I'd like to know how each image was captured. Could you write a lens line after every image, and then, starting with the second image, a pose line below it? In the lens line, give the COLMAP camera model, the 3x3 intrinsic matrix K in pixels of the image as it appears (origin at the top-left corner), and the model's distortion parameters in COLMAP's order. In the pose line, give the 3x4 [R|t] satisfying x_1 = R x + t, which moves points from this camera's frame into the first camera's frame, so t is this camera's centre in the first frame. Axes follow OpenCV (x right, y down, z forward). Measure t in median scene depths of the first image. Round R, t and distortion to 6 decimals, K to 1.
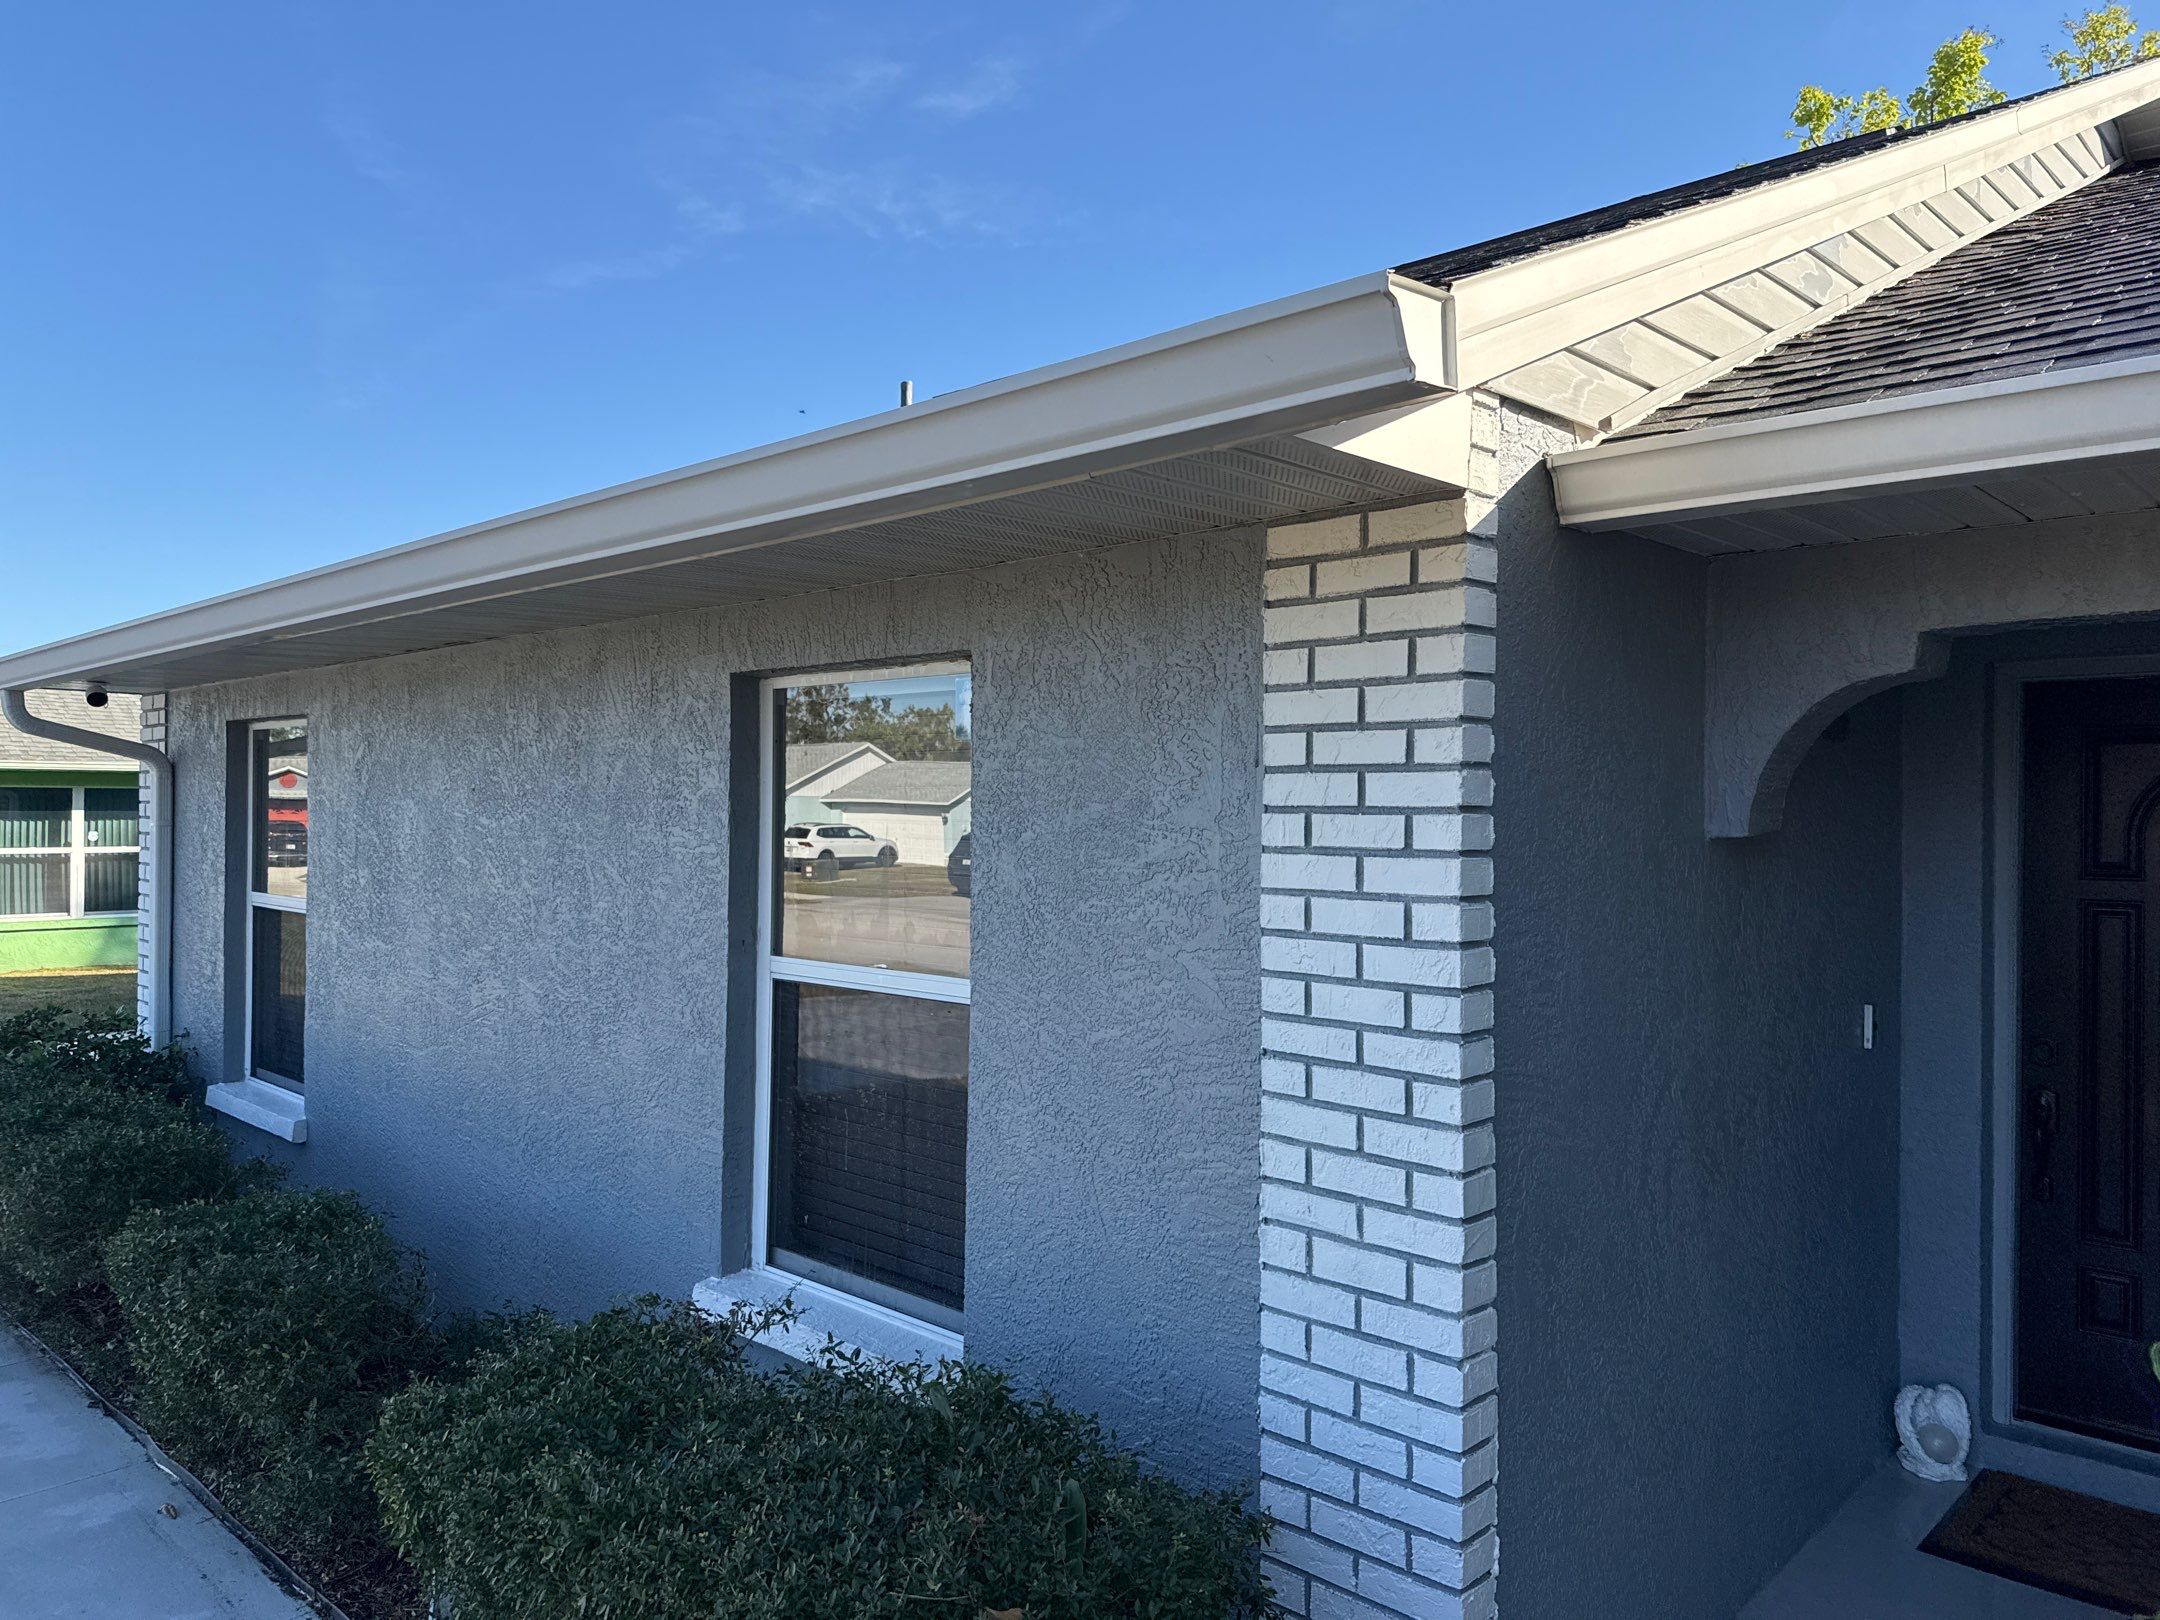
lens RADIAL K [[1505.6, 0, 1080.0], [0, 1505.6, 810.0], [0, 0, 1]] dist [0.001433, -0.001927]
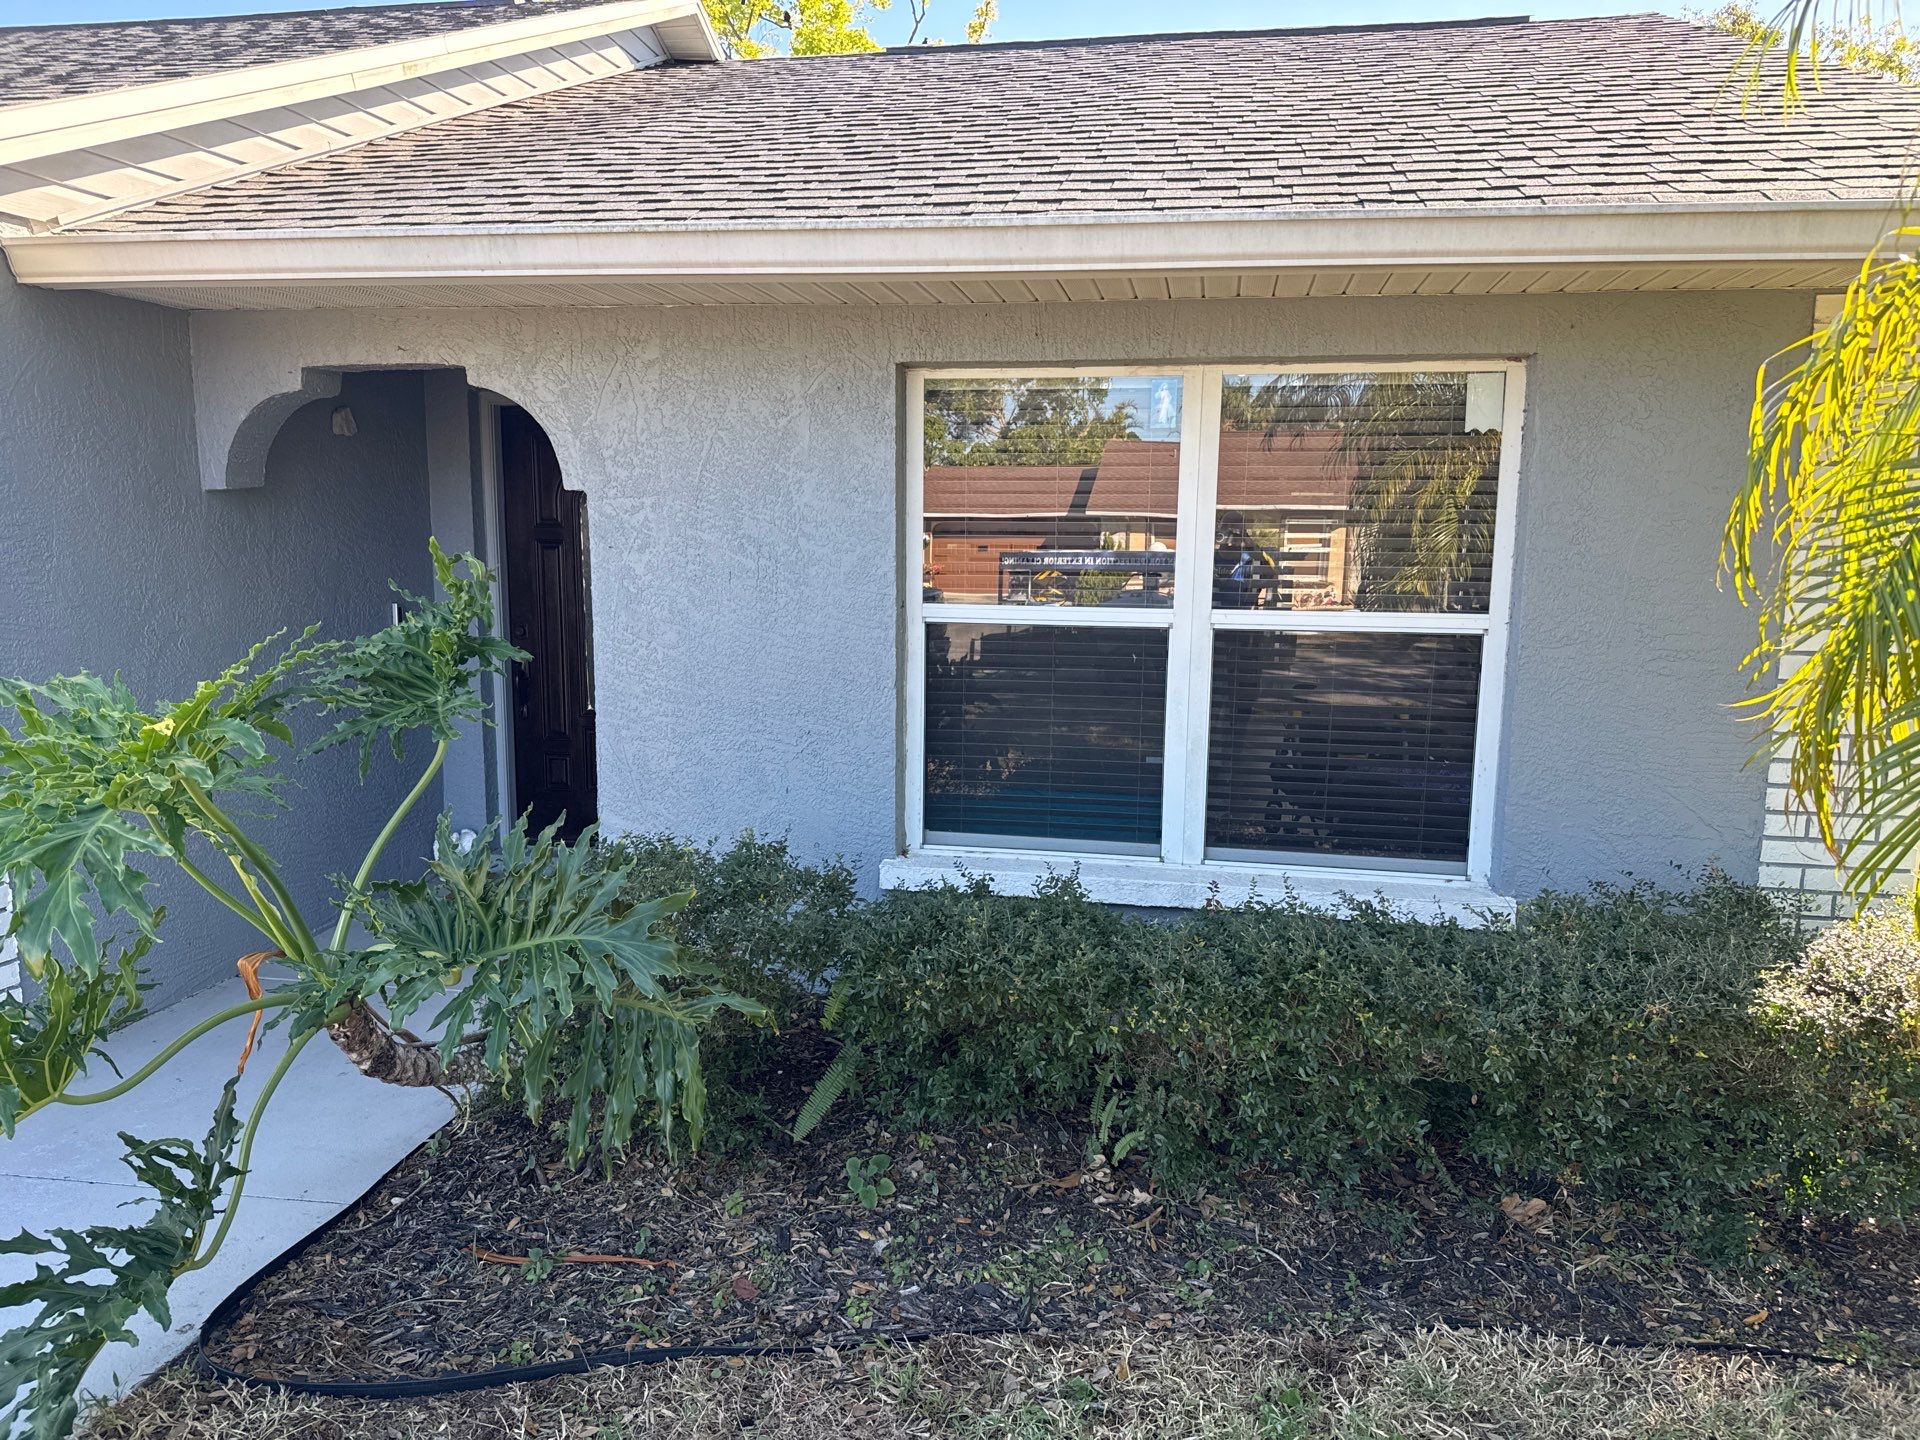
lens RADIAL K [[1365.4, 0, 961.2], [0, 1365.4, 724.4], [0, 0, 1]] dist [0.020410, -0.025452]
pose [[0.828958, -0.075549, 0.554184, 0.238397], [-0.006660, 0.989432, 0.144847, 0.045182], [-0.559271, -0.123763, 0.819695, -0.634627]]
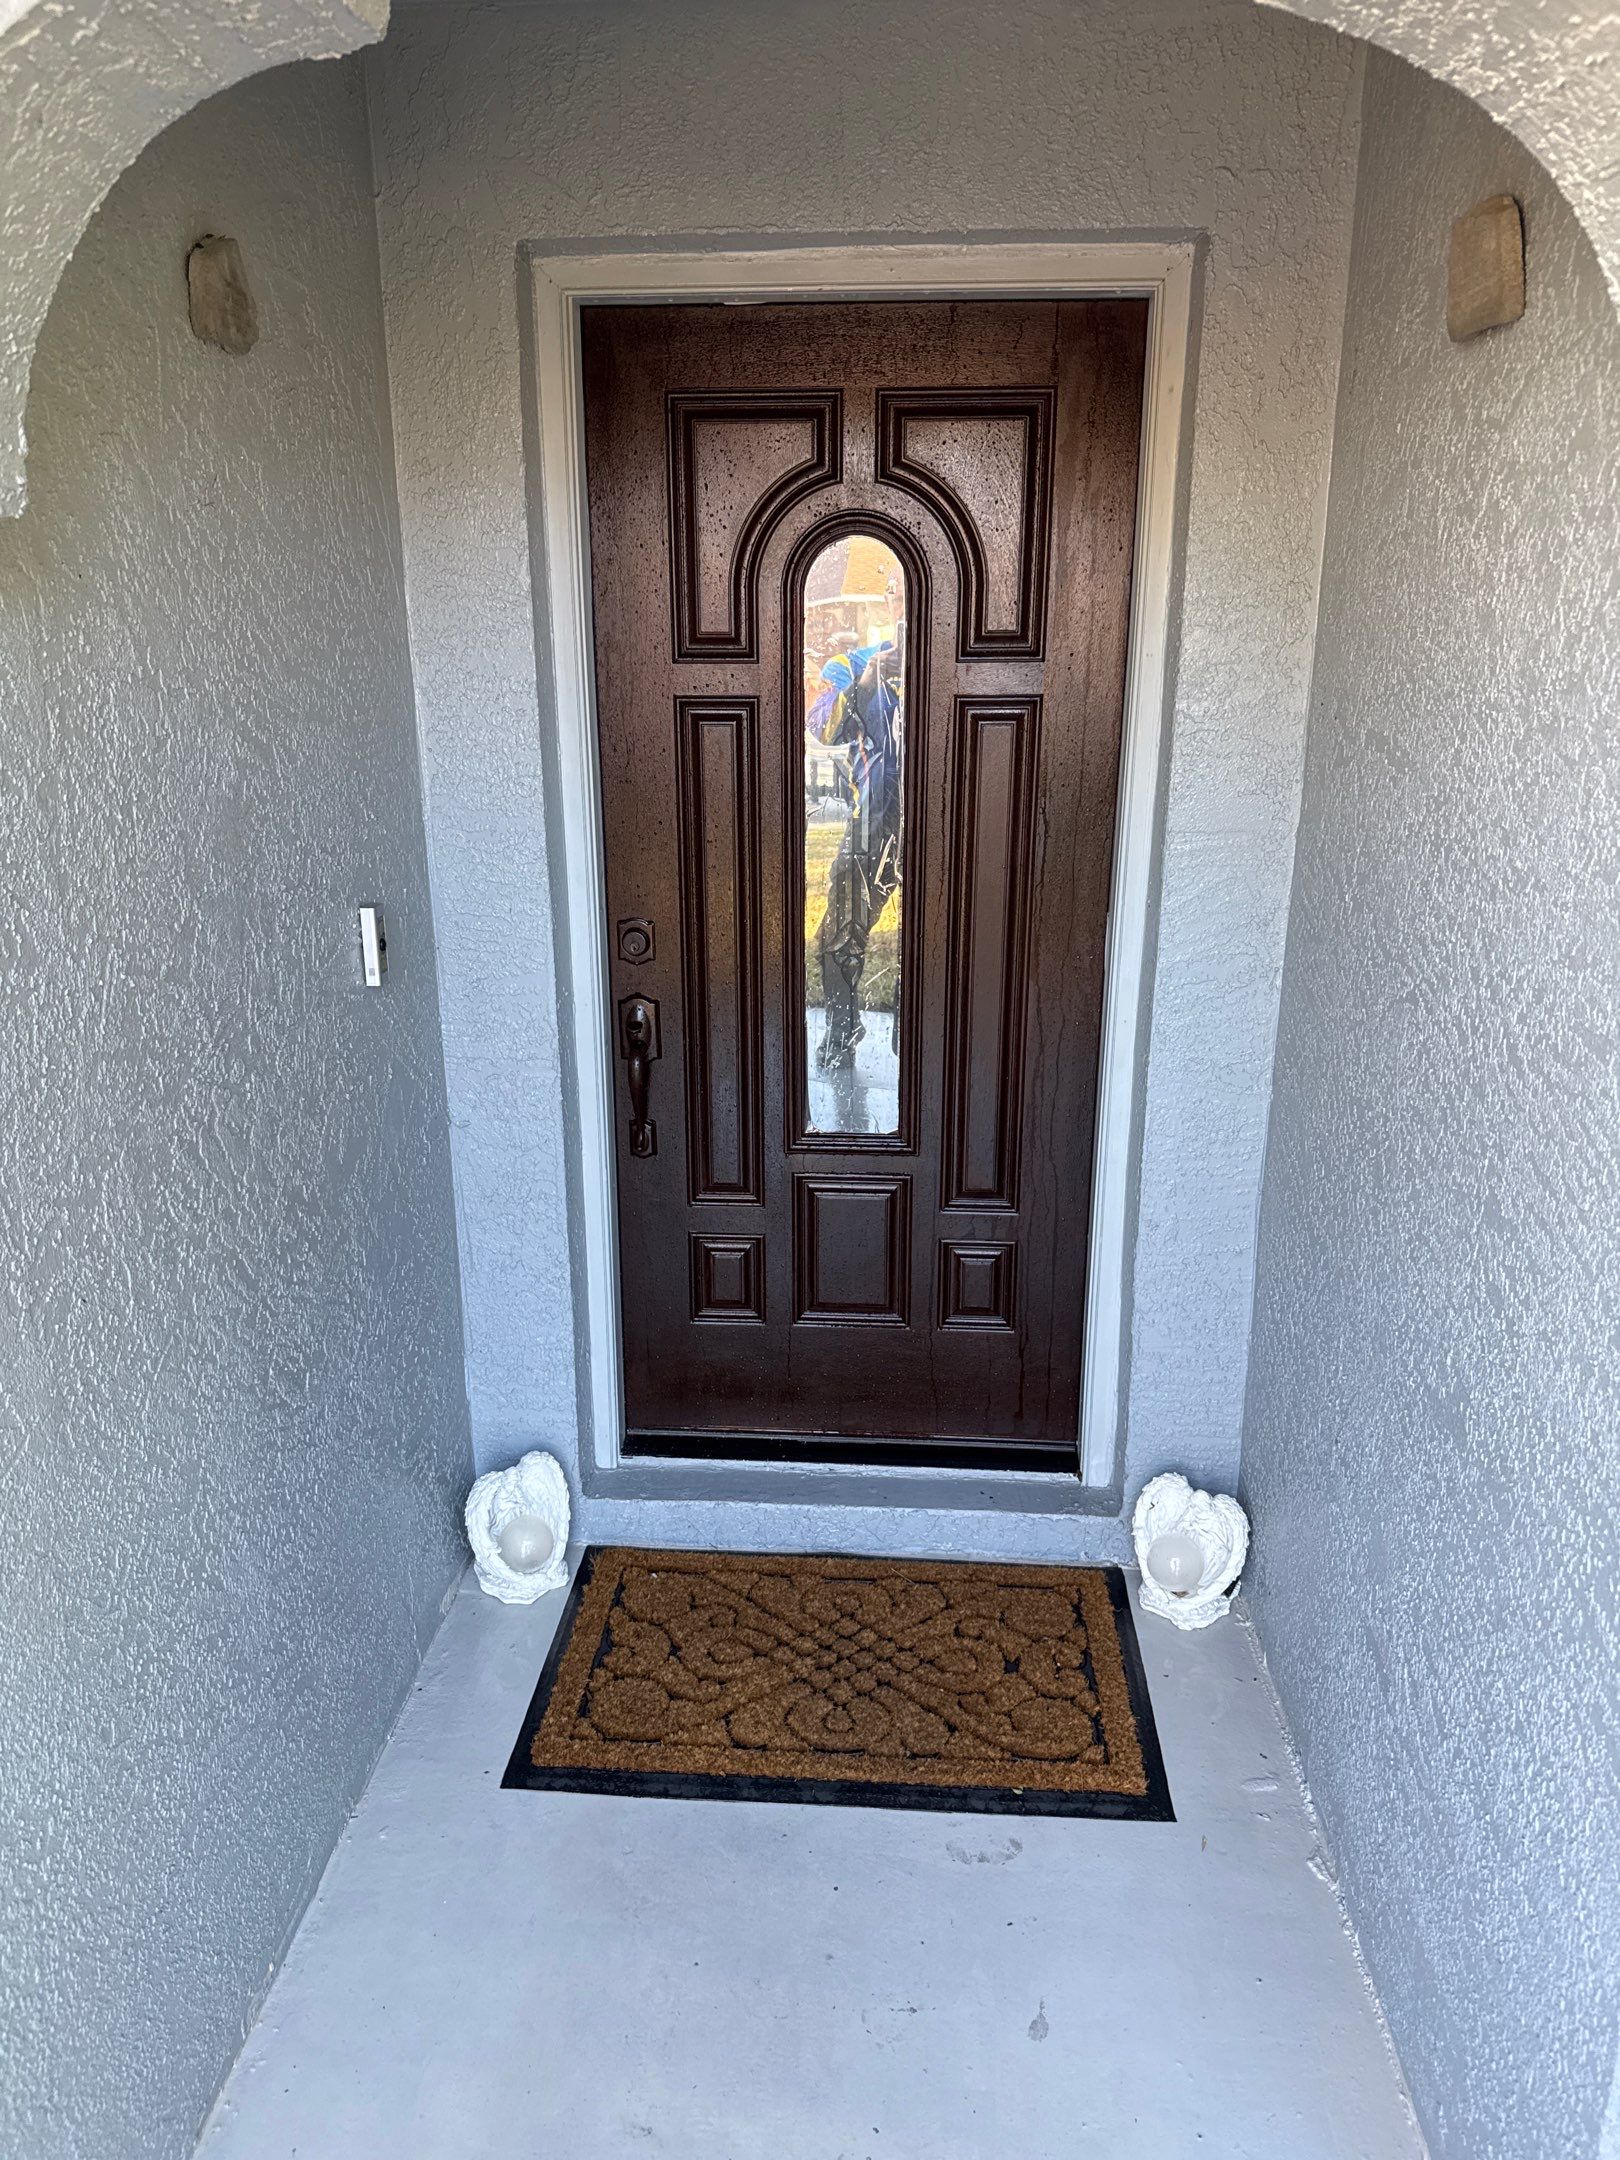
lens RADIAL K [[1508.0, 0, 817.5], [0, 1508.0, 1074.9], [0, 0, 1]] dist [0.071337, -0.008406]
pose [[0.764886, -0.190203, 0.615445, 0.336085], [0.006230, 0.957553, 0.288188, 0.033405], [-0.644136, -0.216597, 0.733604, 0.537544]]
